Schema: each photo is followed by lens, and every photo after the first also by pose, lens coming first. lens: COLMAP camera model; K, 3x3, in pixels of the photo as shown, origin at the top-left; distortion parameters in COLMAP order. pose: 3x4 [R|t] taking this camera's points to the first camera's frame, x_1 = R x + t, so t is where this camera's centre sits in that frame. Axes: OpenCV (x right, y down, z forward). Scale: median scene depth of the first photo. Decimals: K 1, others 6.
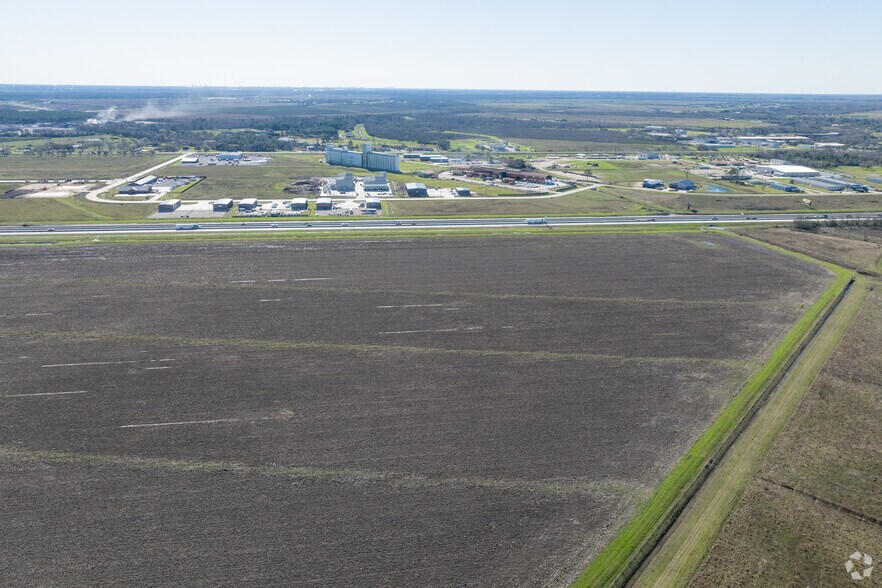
lens RADIAL K [[608.5, 0, 442.6], [0, 608.5, 307.0], [0, 0, 1]] dist [-0.001349, -0.000138]
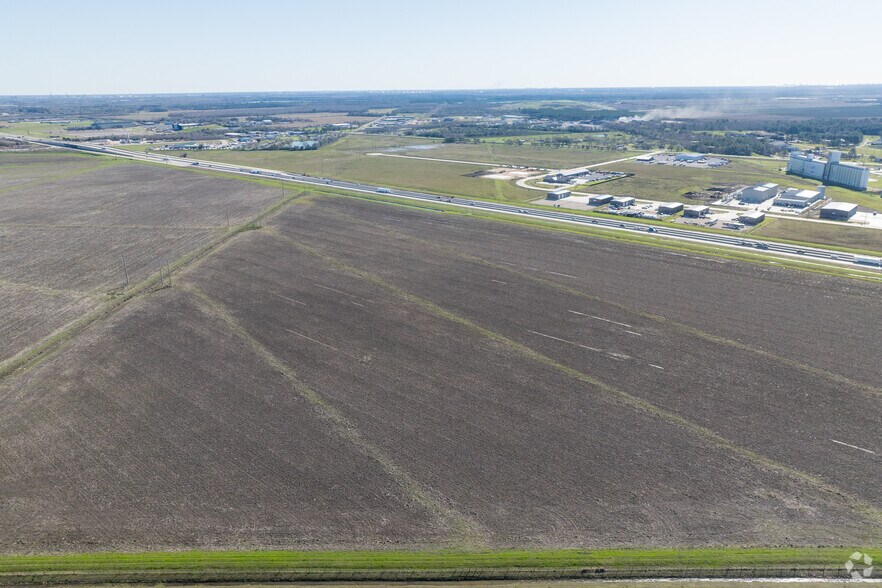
lens RADIAL K [[608.5, 0, 442.6], [0, 608.5, 307.0], [0, 0, 1]] dist [-0.001349, -0.000138]
pose [[0.651507, 0.240844, -0.719398, 0.502783], [-0.241146, 0.964833, 0.104624, -0.063875], [0.719296, 0.105317, 0.686674, 0.190519]]
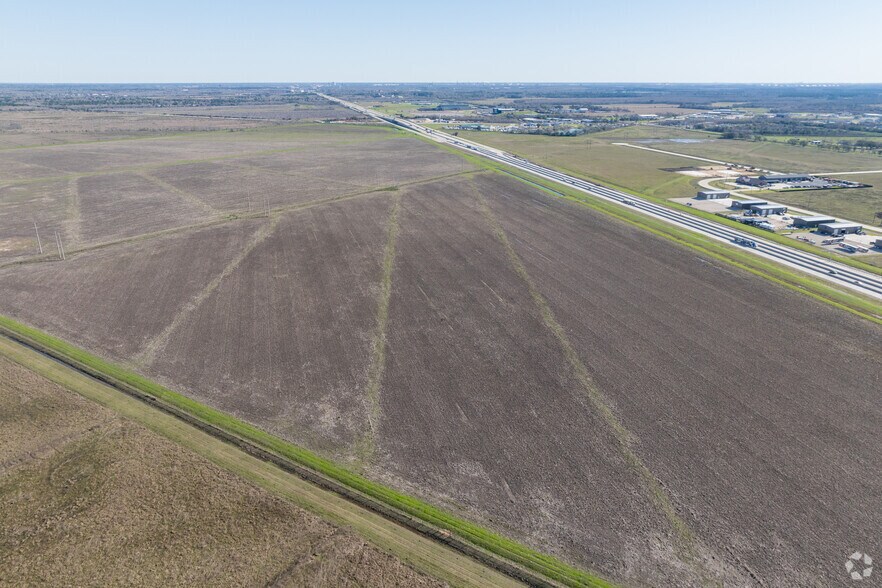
lens RADIAL K [[608.5, 0, 442.6], [0, 608.5, 307.0], [0, 0, 1]] dist [-0.001349, -0.000138]
pose [[0.122419, 0.336961, -0.933526, 0.953552], [-0.337806, 0.898587, 0.280051, -0.248590], [0.933221, 0.281067, 0.223831, 0.768250]]
